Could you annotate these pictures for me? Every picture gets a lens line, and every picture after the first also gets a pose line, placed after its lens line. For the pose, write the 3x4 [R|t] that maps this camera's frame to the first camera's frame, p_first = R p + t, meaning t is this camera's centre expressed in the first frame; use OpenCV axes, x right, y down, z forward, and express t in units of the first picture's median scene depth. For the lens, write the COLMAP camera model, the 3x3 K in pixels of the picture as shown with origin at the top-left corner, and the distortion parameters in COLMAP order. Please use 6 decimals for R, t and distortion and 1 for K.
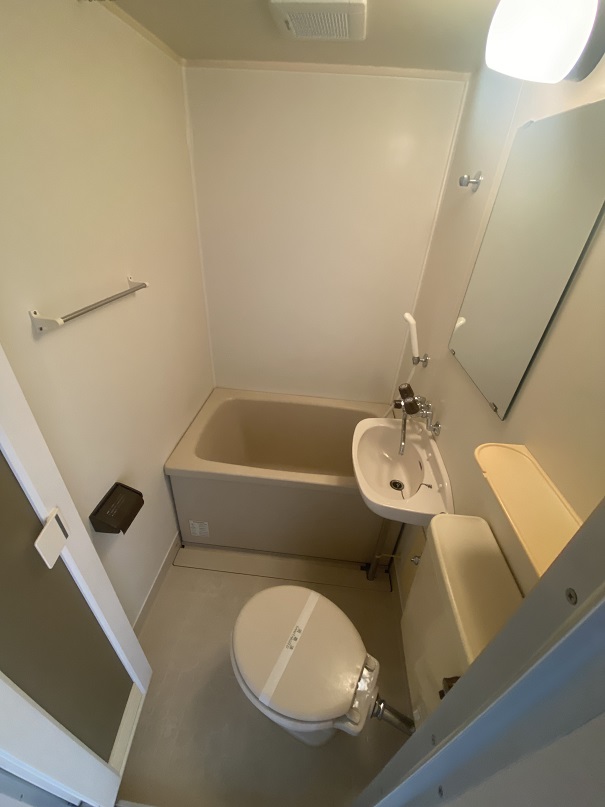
lens RADIAL K [[327.7, 0, 302.5], [0, 327.7, 403.5], [0, 0, 1]] dist [0.001243, -0.014607]
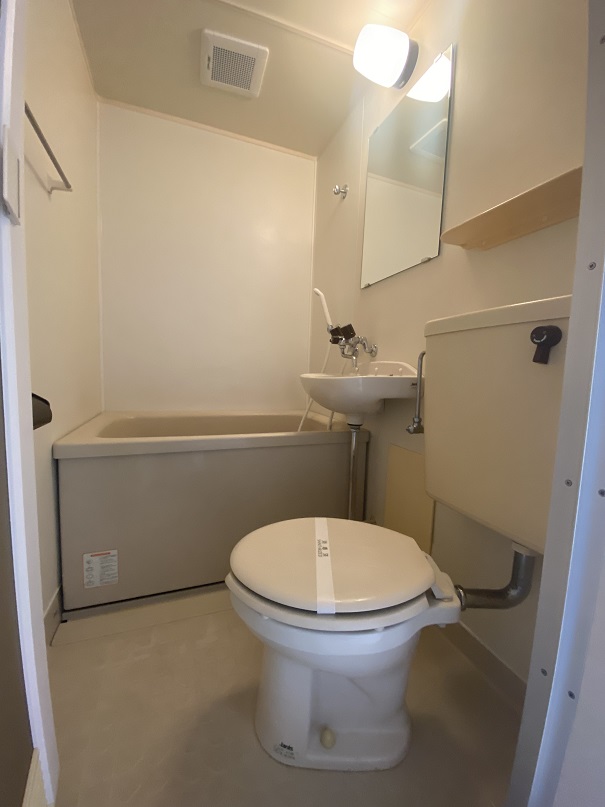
lens RADIAL K [[327.7, 0, 302.5], [0, 327.7, 403.5], [0, 0, 1]] dist [0.001243, -0.014607]
pose [[0.898140, -0.067181, 0.434546, -0.310412], [0.247218, 0.894422, -0.372683, 0.619492], [-0.363630, 0.442150, 0.819925, 0.275284]]
